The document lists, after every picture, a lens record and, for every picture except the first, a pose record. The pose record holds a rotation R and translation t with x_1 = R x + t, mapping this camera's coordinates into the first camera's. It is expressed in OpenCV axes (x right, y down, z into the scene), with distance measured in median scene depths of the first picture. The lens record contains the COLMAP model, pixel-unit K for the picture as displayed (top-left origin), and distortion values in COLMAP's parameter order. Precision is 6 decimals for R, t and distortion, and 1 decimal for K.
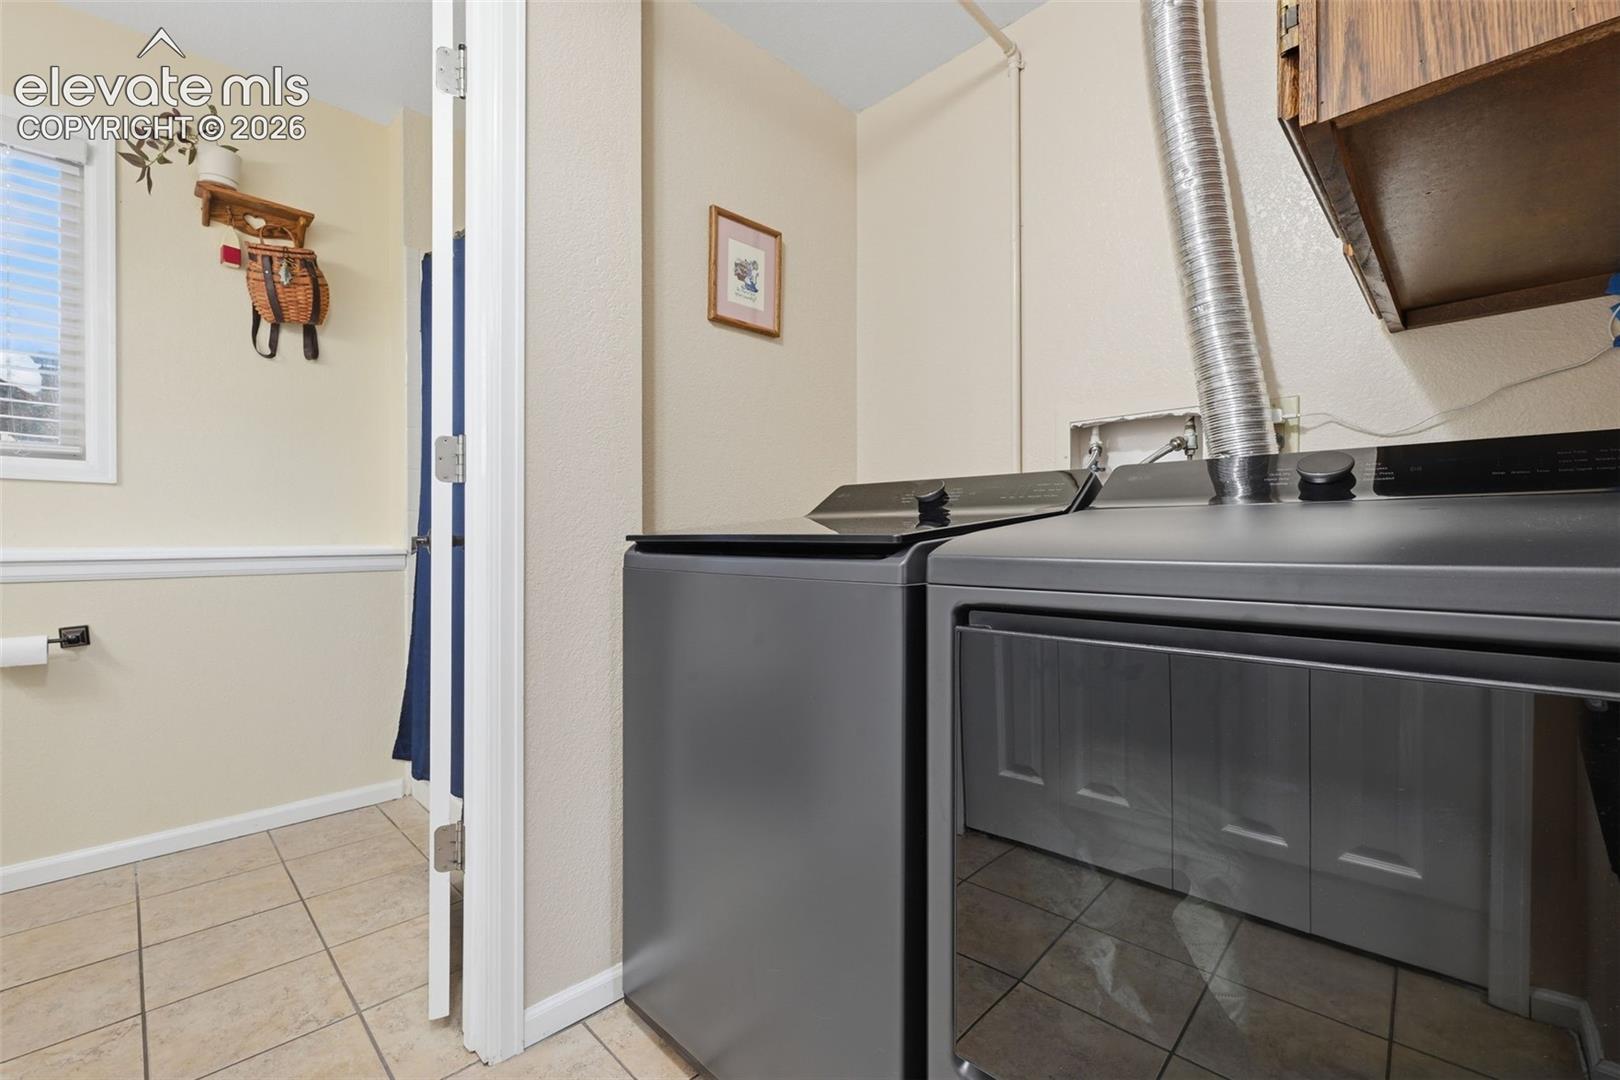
lens RADIAL K [[675.4, 0, 812.8], [0, 675.4, 543.4], [0, 0, 1]] dist [0.000850, 0.000164]
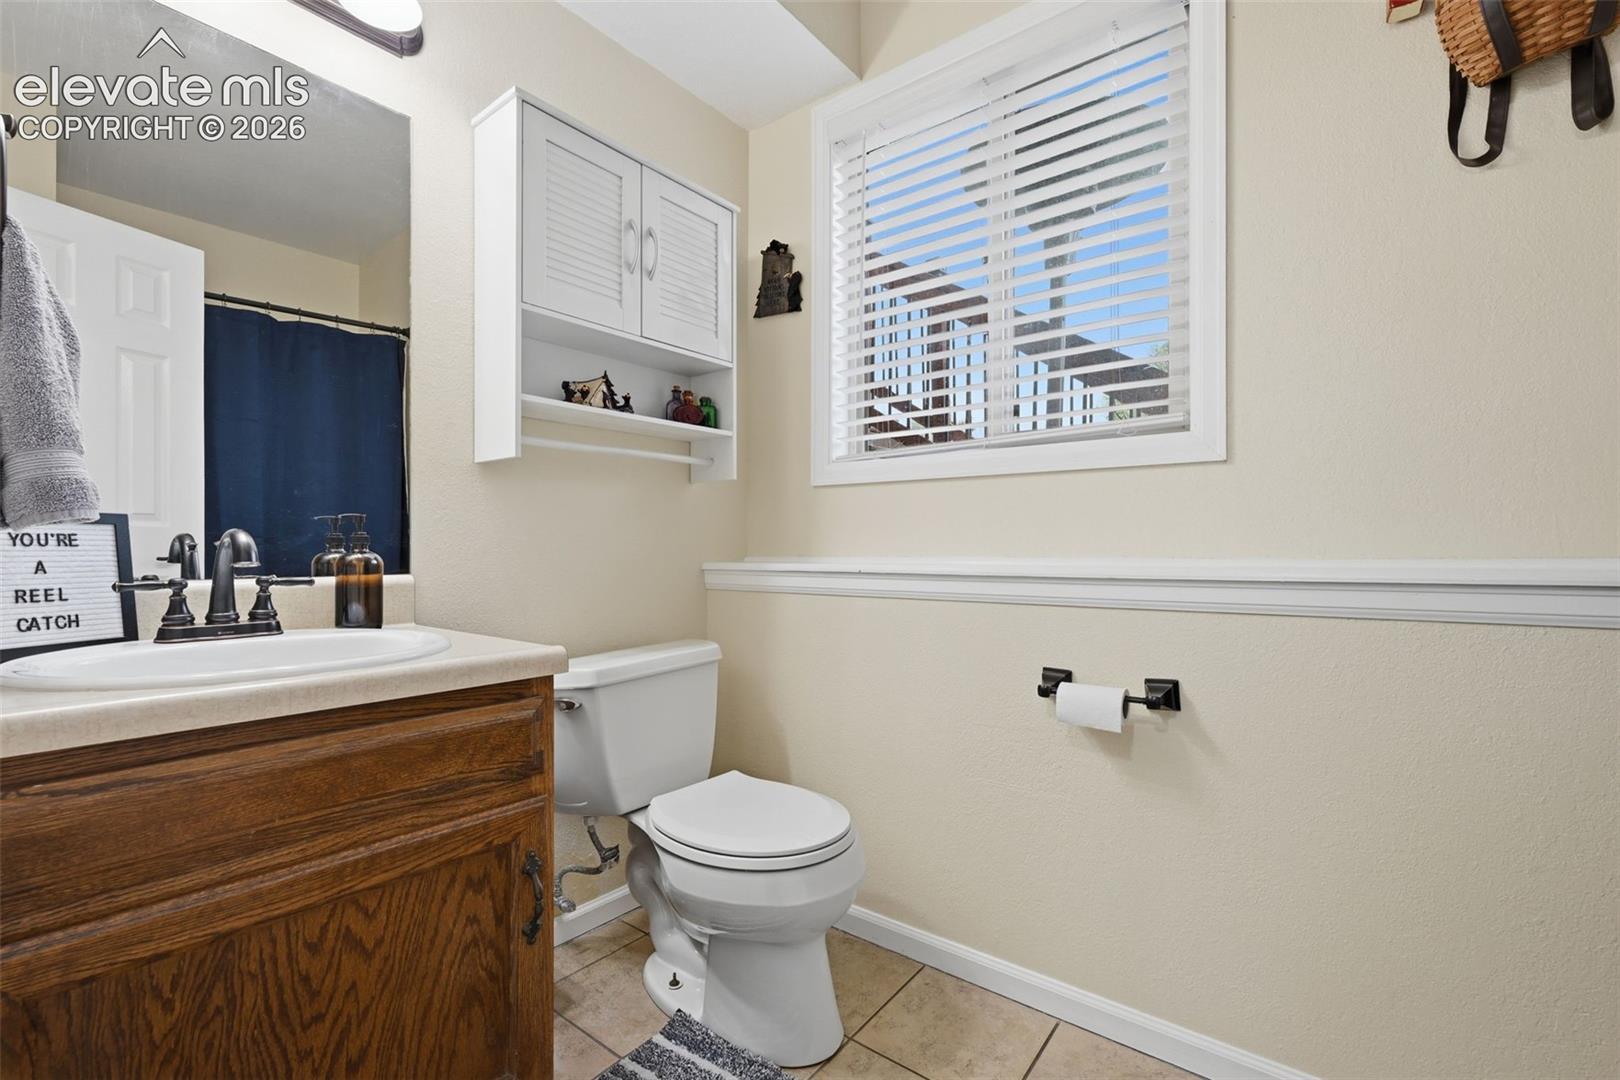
lens RADIAL K [[684.3, 0, 814.4], [0, 684.3, 549.5], [0, 0, 1]] dist [0.004859, -0.000433]
pose [[0.117293, -0.001129, -0.993097, -0.386860], [-0.000119, 0.999999, -0.001150, -0.002480], [0.993097, 0.000253, 0.117292, 0.483383]]
